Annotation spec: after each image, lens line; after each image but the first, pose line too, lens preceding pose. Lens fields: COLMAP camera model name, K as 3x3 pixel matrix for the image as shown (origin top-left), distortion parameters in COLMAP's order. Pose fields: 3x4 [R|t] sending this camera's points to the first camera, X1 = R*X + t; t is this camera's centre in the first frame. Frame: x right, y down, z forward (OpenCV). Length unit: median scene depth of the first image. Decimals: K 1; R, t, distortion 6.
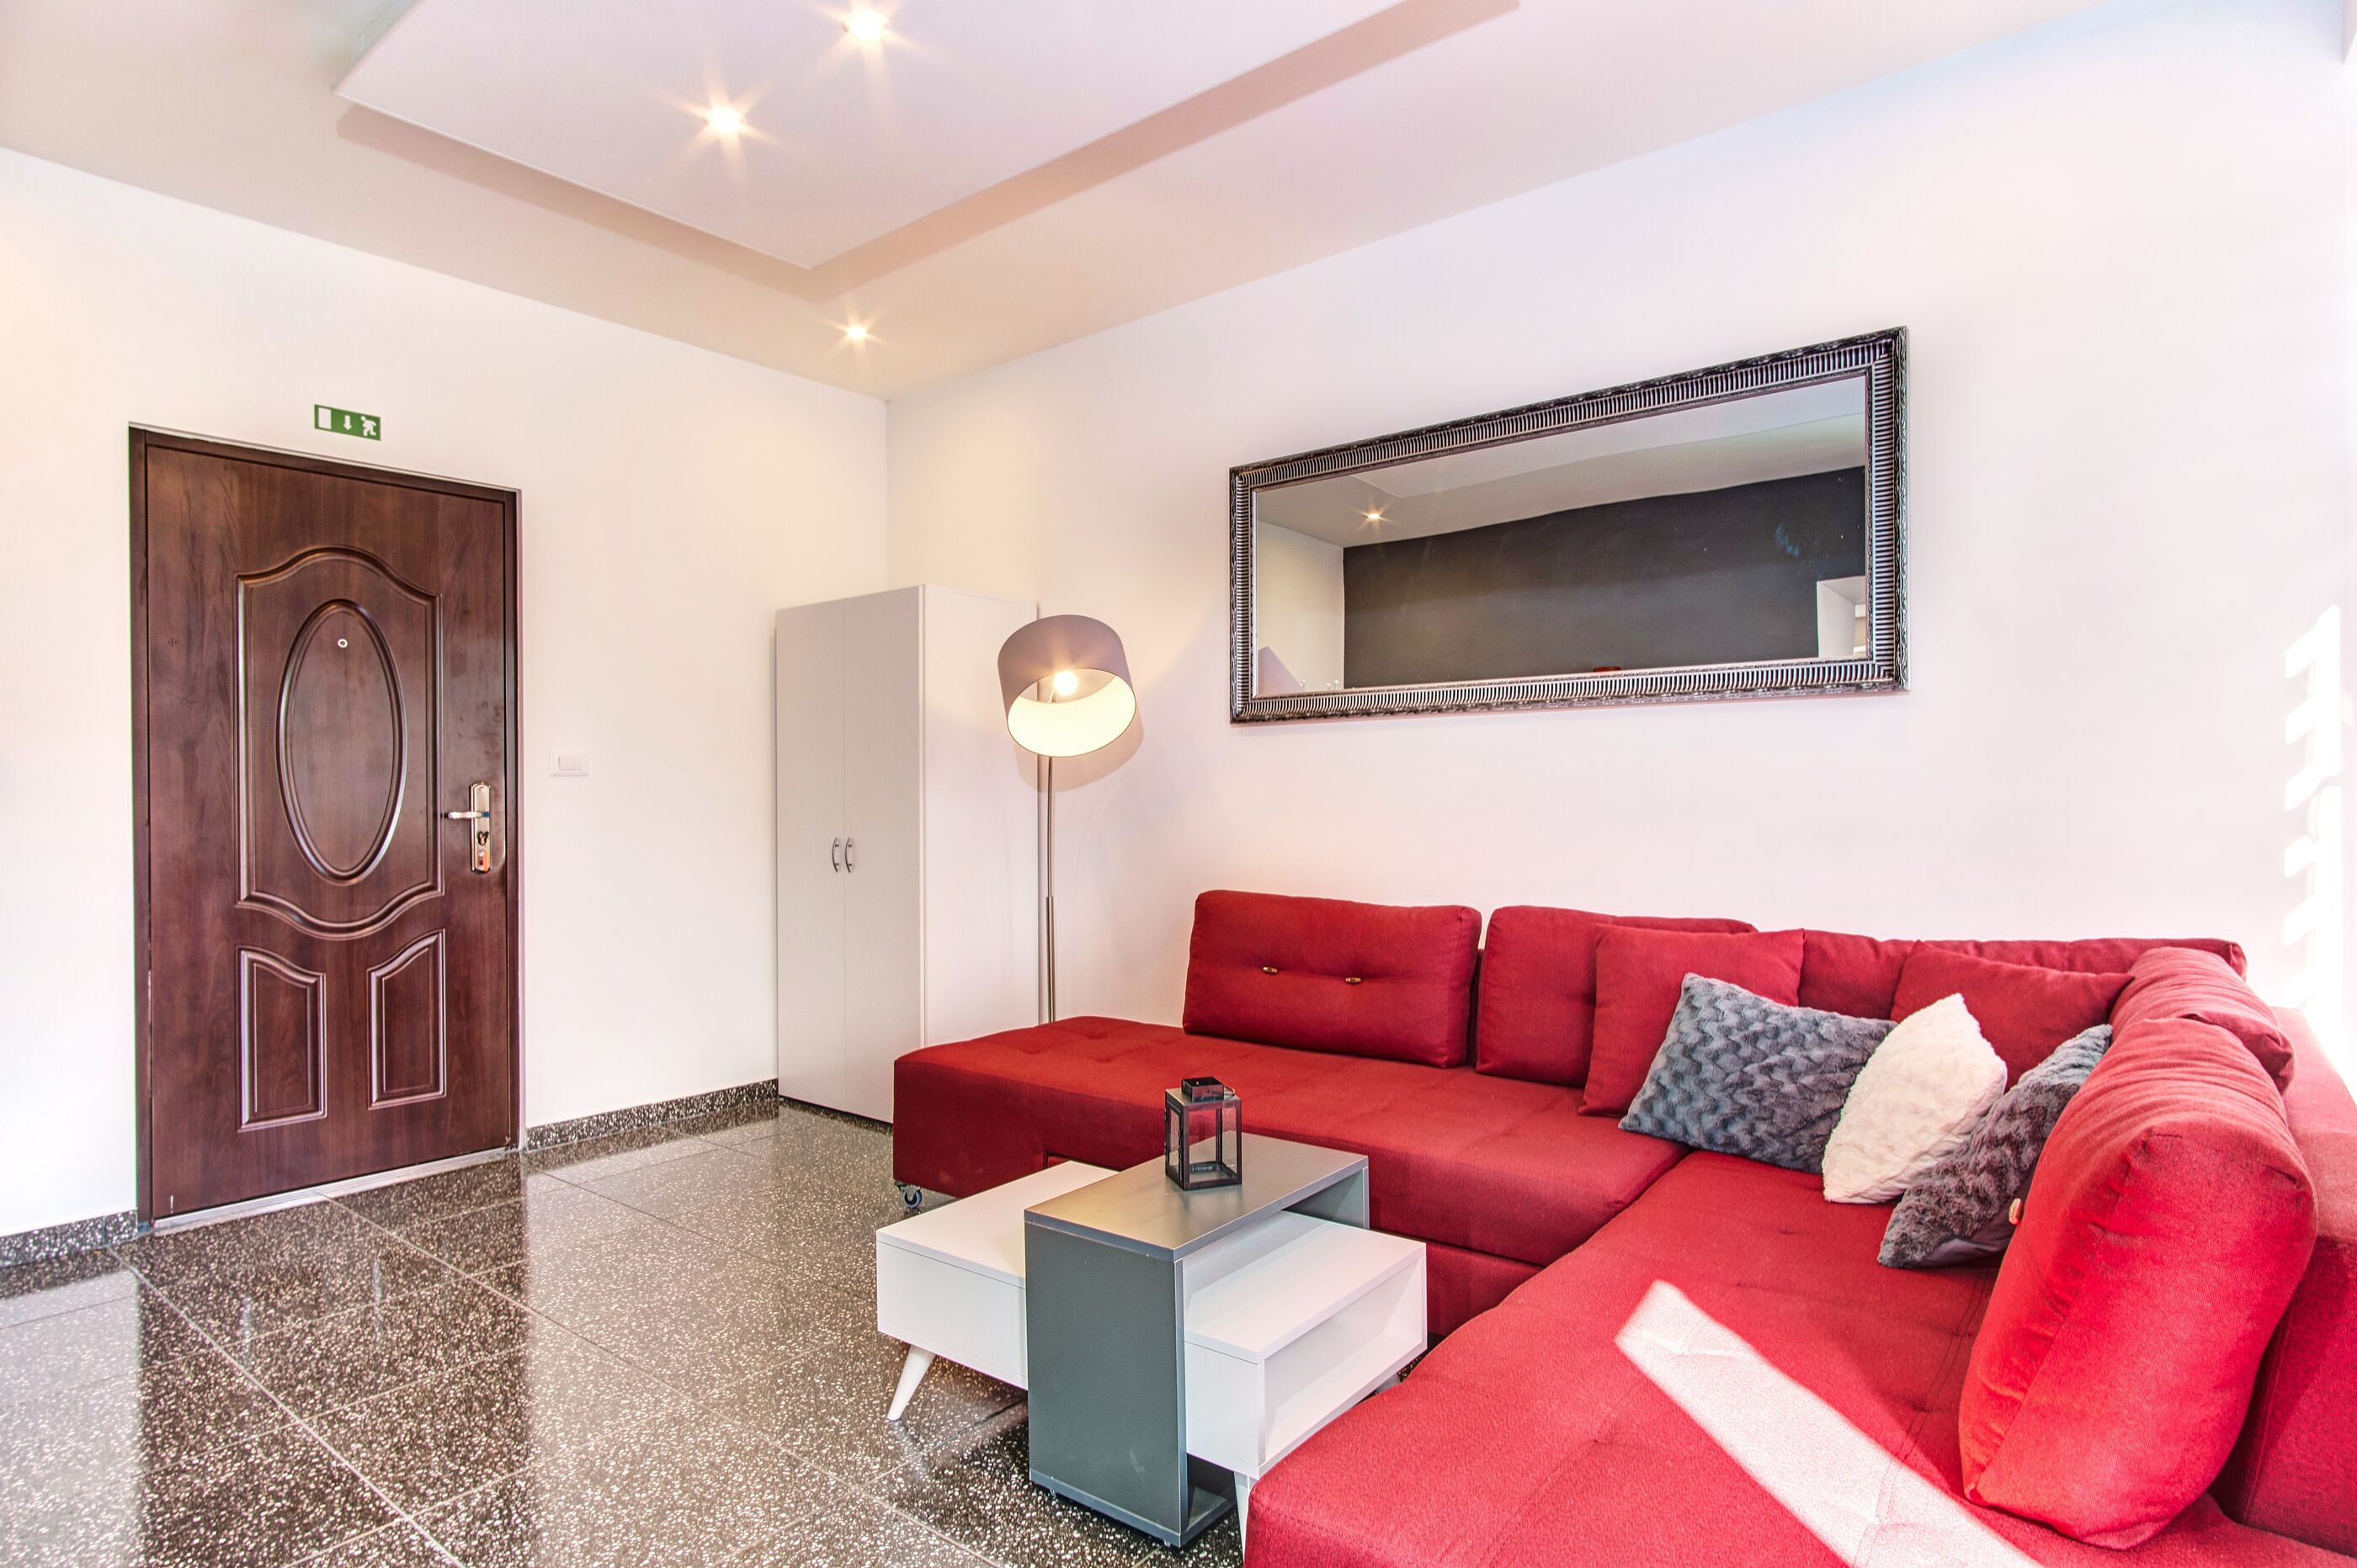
lens RADIAL K [[1232.8, 0, 1194.5], [0, 1232.8, 789.2], [0, 0, 1]] dist [-0.004928, 0.000490]
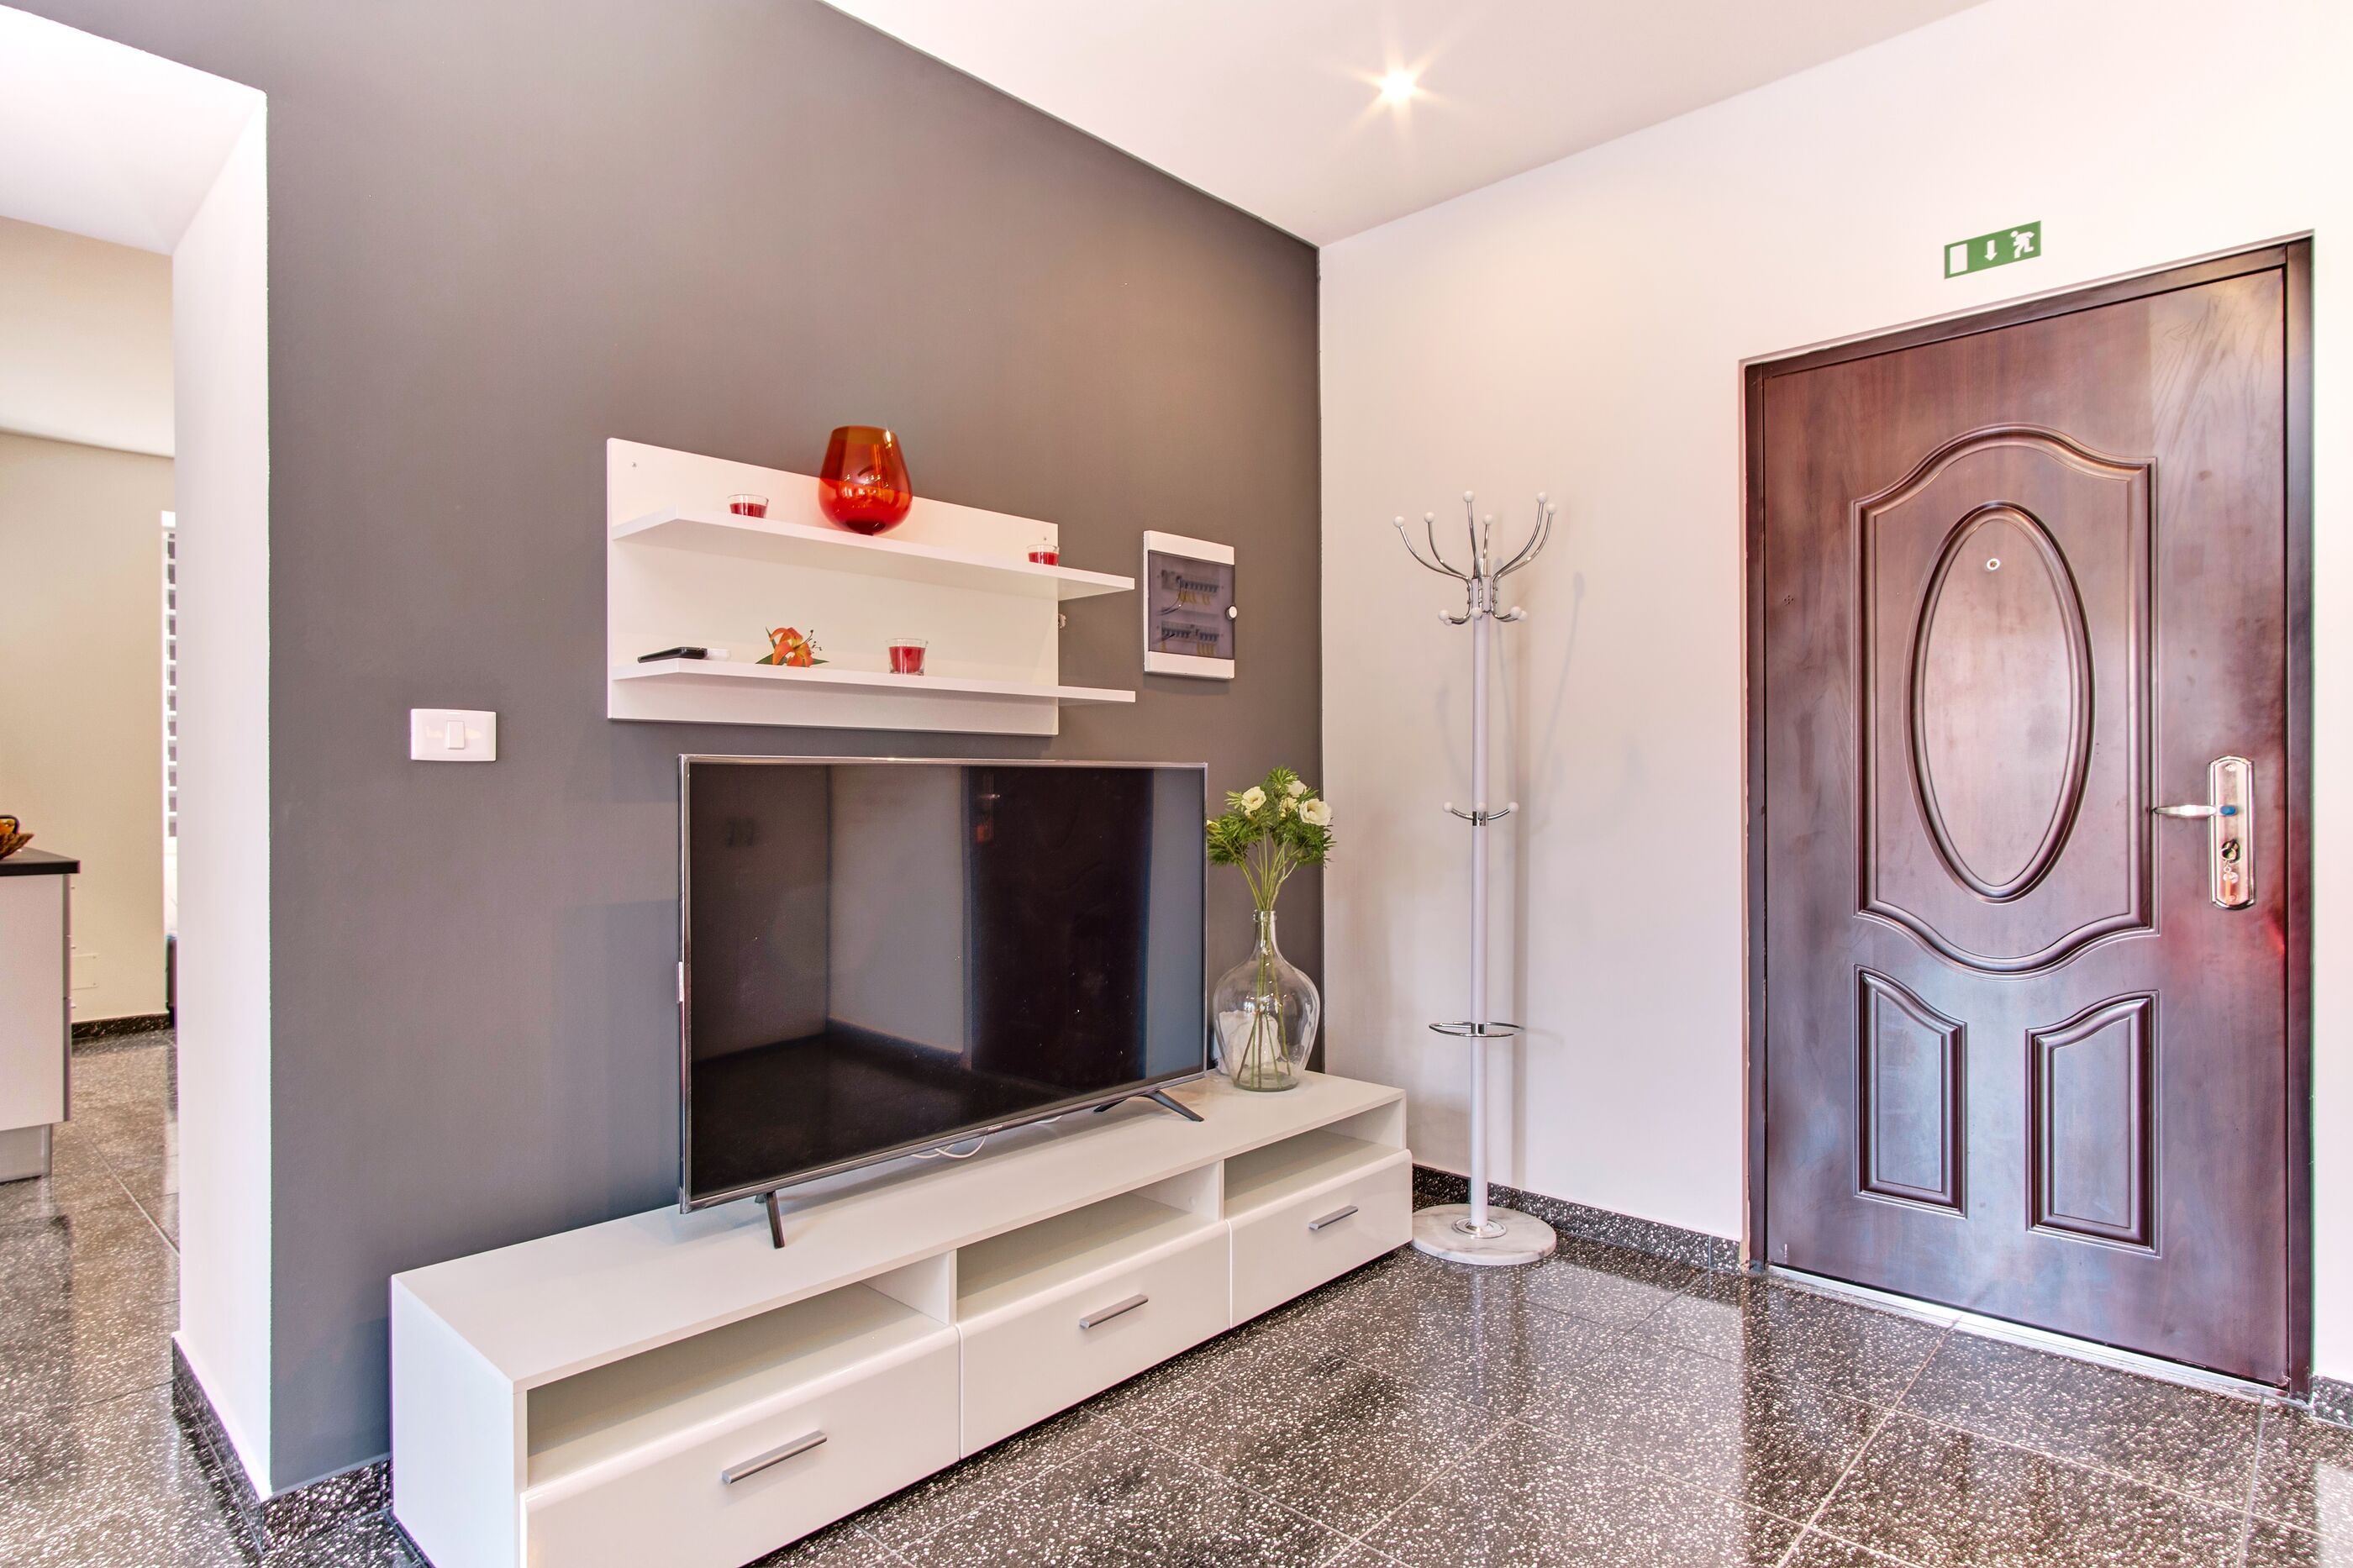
lens RADIAL K [[1260.4, 0, 1080.2], [0, 1260.4, 784.4], [0, 0, 1]] dist [-0.000013, 0.000519]
pose [[-0.083096, 0.007133, -0.996516, 0.077833], [0.009452, 0.999935, 0.006369, -0.001121], [0.996497, -0.008890, -0.083158, 0.533174]]
